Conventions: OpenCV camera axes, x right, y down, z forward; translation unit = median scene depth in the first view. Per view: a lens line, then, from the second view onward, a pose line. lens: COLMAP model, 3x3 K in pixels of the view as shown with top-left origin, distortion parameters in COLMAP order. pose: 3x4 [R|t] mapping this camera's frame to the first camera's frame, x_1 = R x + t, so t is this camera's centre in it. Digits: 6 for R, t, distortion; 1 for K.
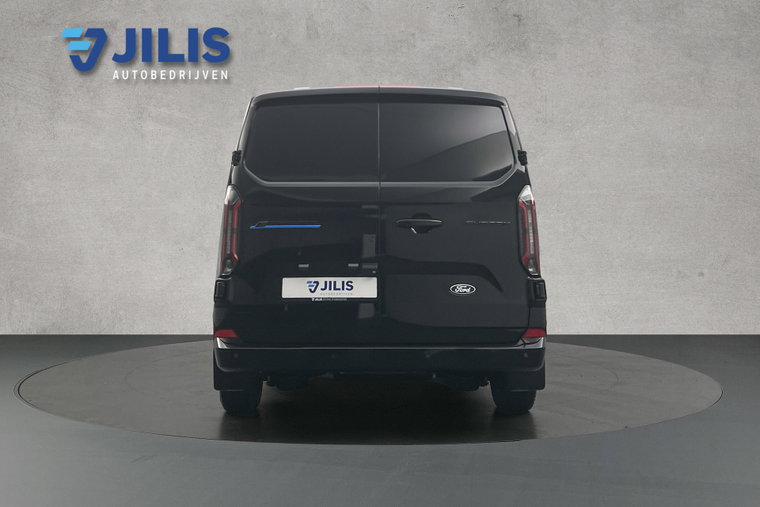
lens RADIAL K [[593.4, 0, 380.4], [0, 593.4, 254.1], [0, 0, 1]] dist [-0.000239, -0.002274]
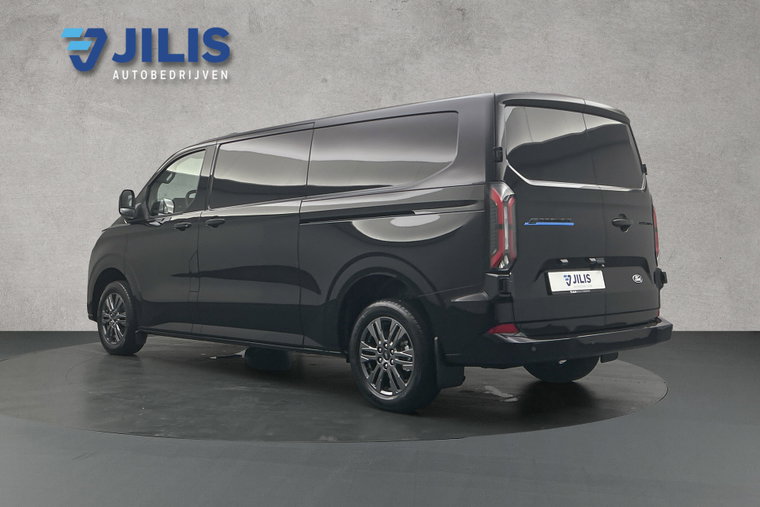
lens RADIAL K [[593.4, 0, 380.6], [0, 593.4, 252.9], [0, 0, 1]] dist [-0.000239, -0.002274]
pose [[1.000000, 0.000019, -0.000004, 0.095730], [-0.000019, 0.999999, -0.001070, 0.006080], [0.000004, 0.001070, 0.999999, 0.007353]]
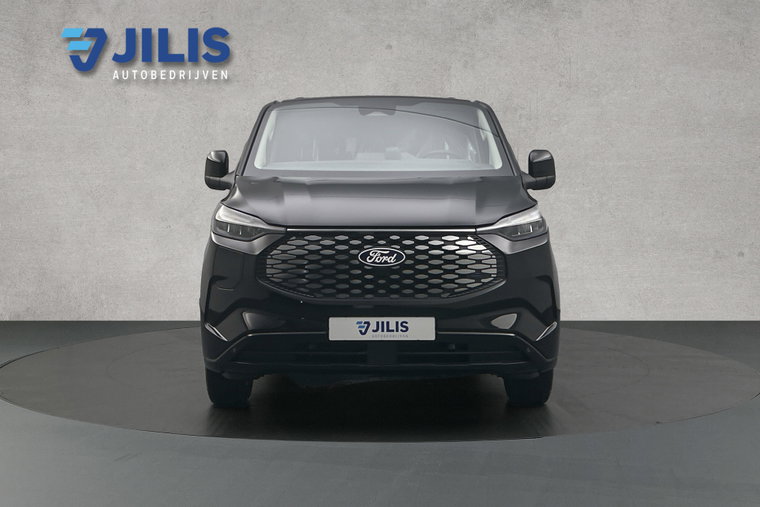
lens RADIAL K [[593.4, 0, 380.0], [0, 593.4, 253.9], [0, 0, 1]] dist [-0.000239, -0.002274]
pose [[1.000000, -0.000047, -0.000922, -0.011080], [0.000046, 0.999999, -0.001224, 0.034508], [0.000922, 0.001224, 0.999999, 0.091786]]
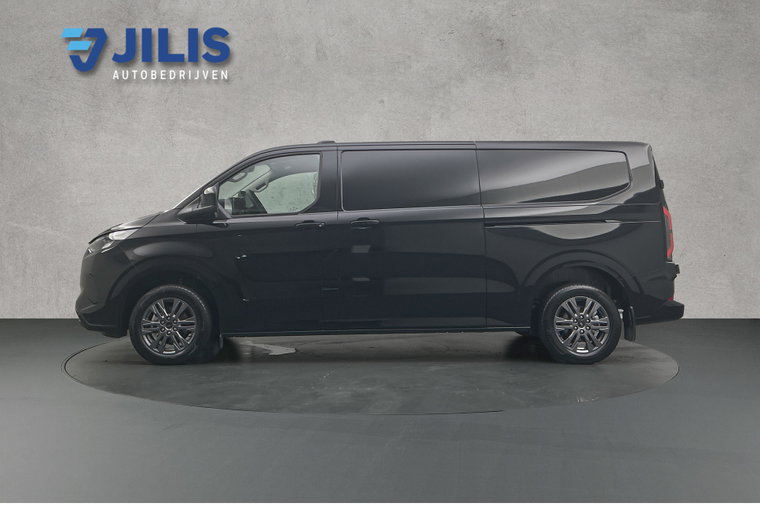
lens RADIAL K [[593.4, 0, 379.9], [0, 593.4, 253.7], [0, 0, 1]] dist [-0.000239, -0.002274]
pose [[1.000000, -0.000231, 0.000302, -0.001866], [0.000231, 1.000000, 0.000316, 0.010214], [-0.000302, -0.000316, 1.000000, -0.146249]]
